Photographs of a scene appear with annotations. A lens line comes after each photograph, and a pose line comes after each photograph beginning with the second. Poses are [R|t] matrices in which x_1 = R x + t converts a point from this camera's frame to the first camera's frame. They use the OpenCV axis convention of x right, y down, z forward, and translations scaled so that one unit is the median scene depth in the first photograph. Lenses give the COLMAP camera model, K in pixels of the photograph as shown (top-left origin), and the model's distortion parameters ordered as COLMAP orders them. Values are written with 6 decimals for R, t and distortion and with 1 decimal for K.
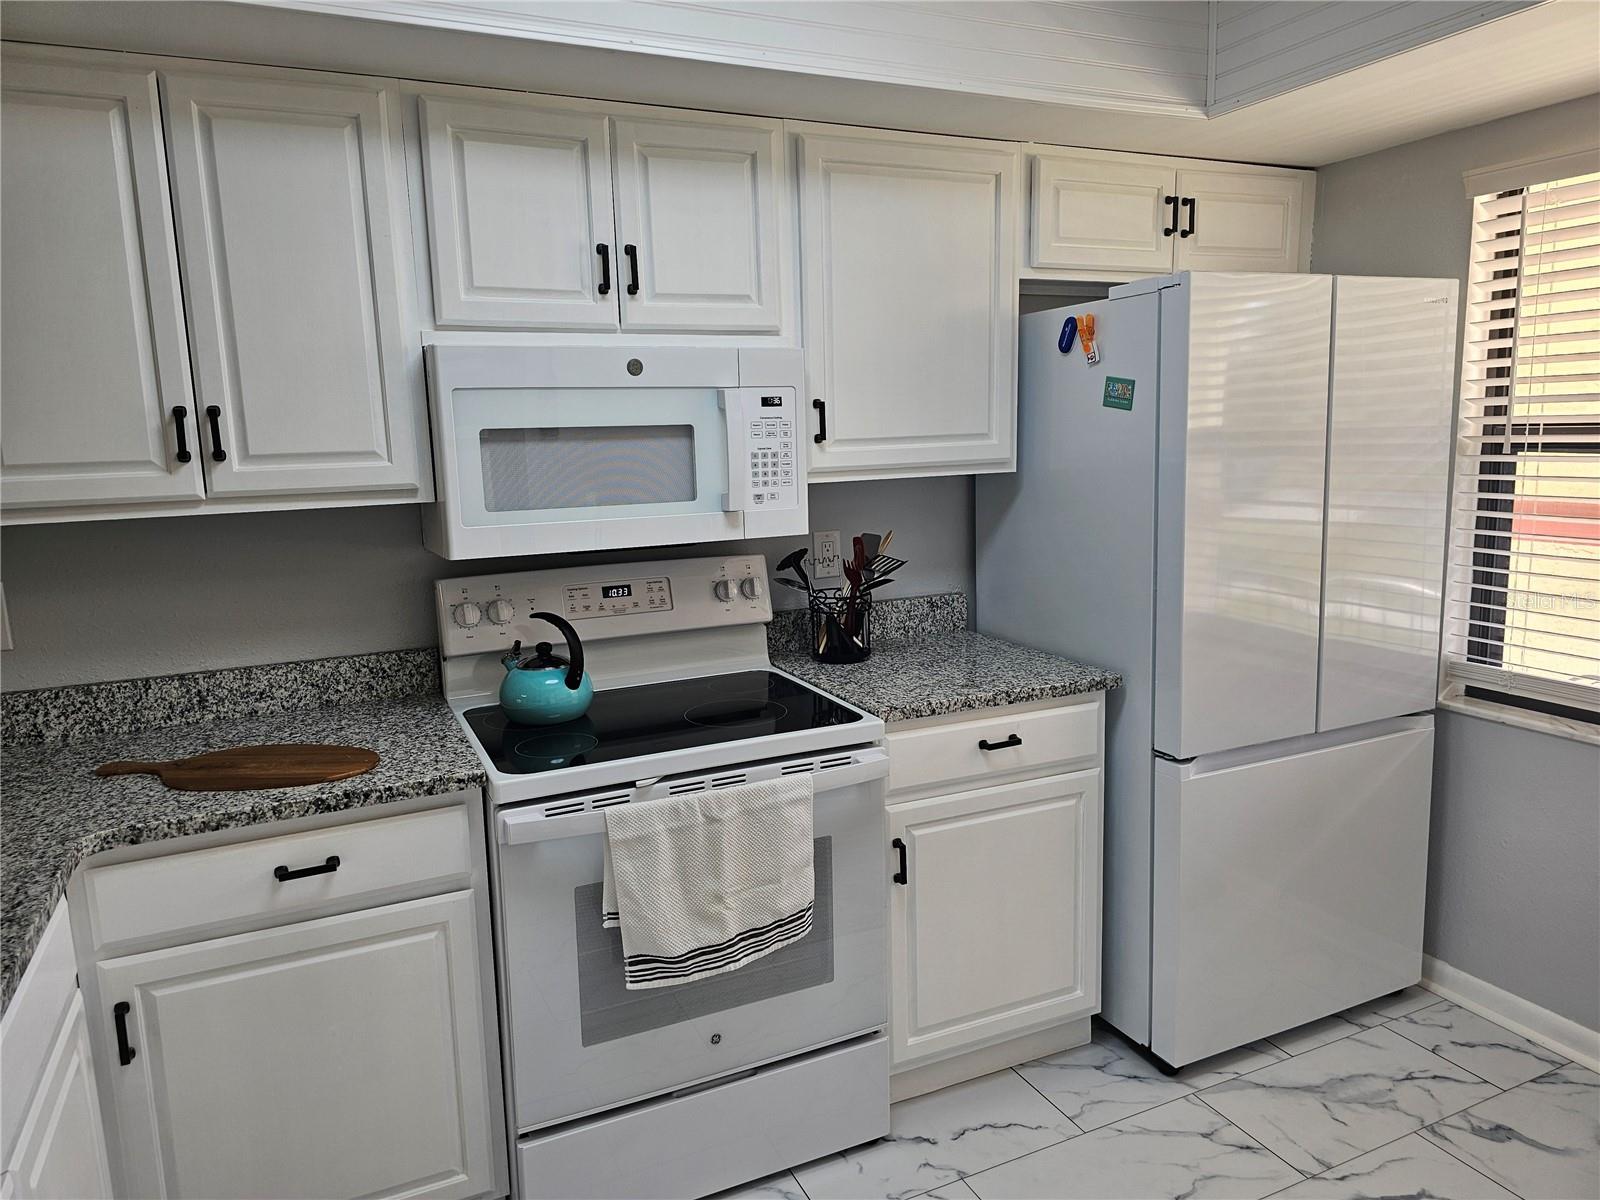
lens RADIAL K [[1072.8, 0, 800.0], [0, 1072.8, 600.0], [0, 0, 1]] dist [0.045779, -0.042023]
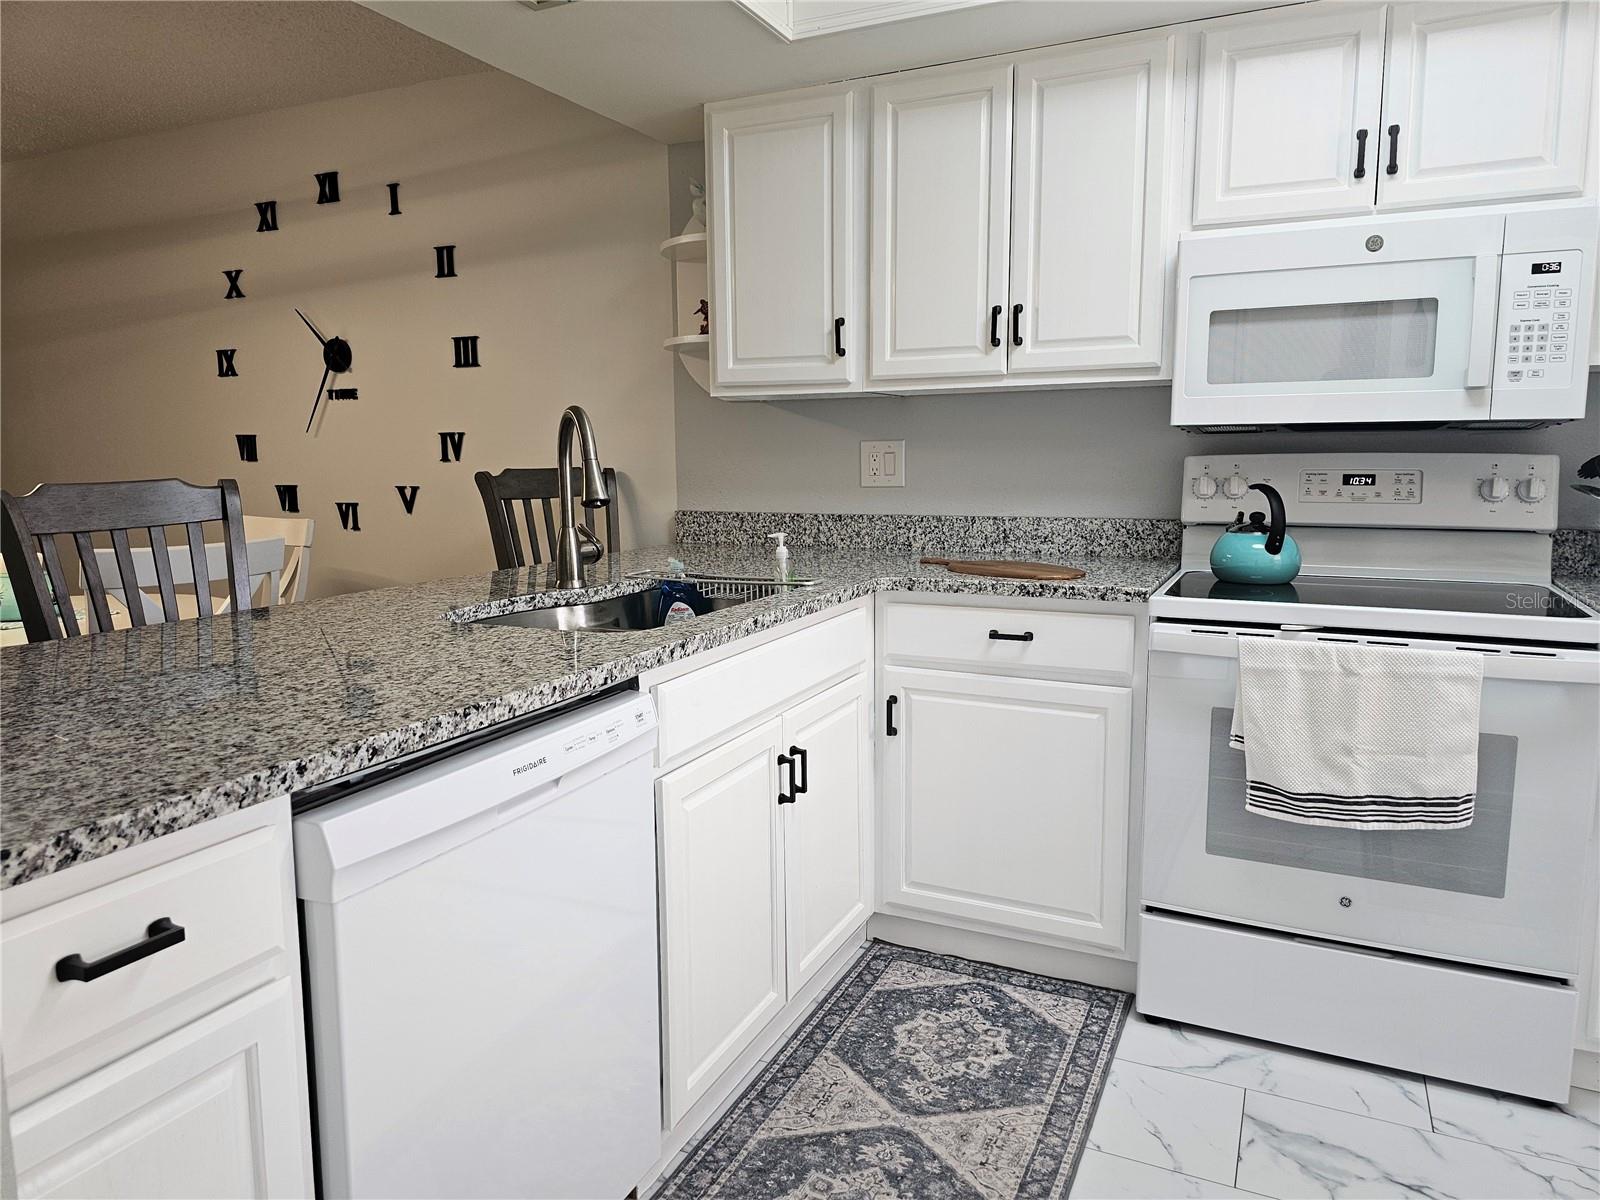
lens RADIAL K [[1074.3, 0, 800.0], [0, 1074.3, 600.0], [0, 0, 1]] dist [0.015804, -0.000684]
pose [[0.643065, 0.129357, -0.754807, 0.328448], [-0.129344, 0.989817, 0.059436, 0.134541], [0.754809, 0.059409, 0.653248, -0.067760]]
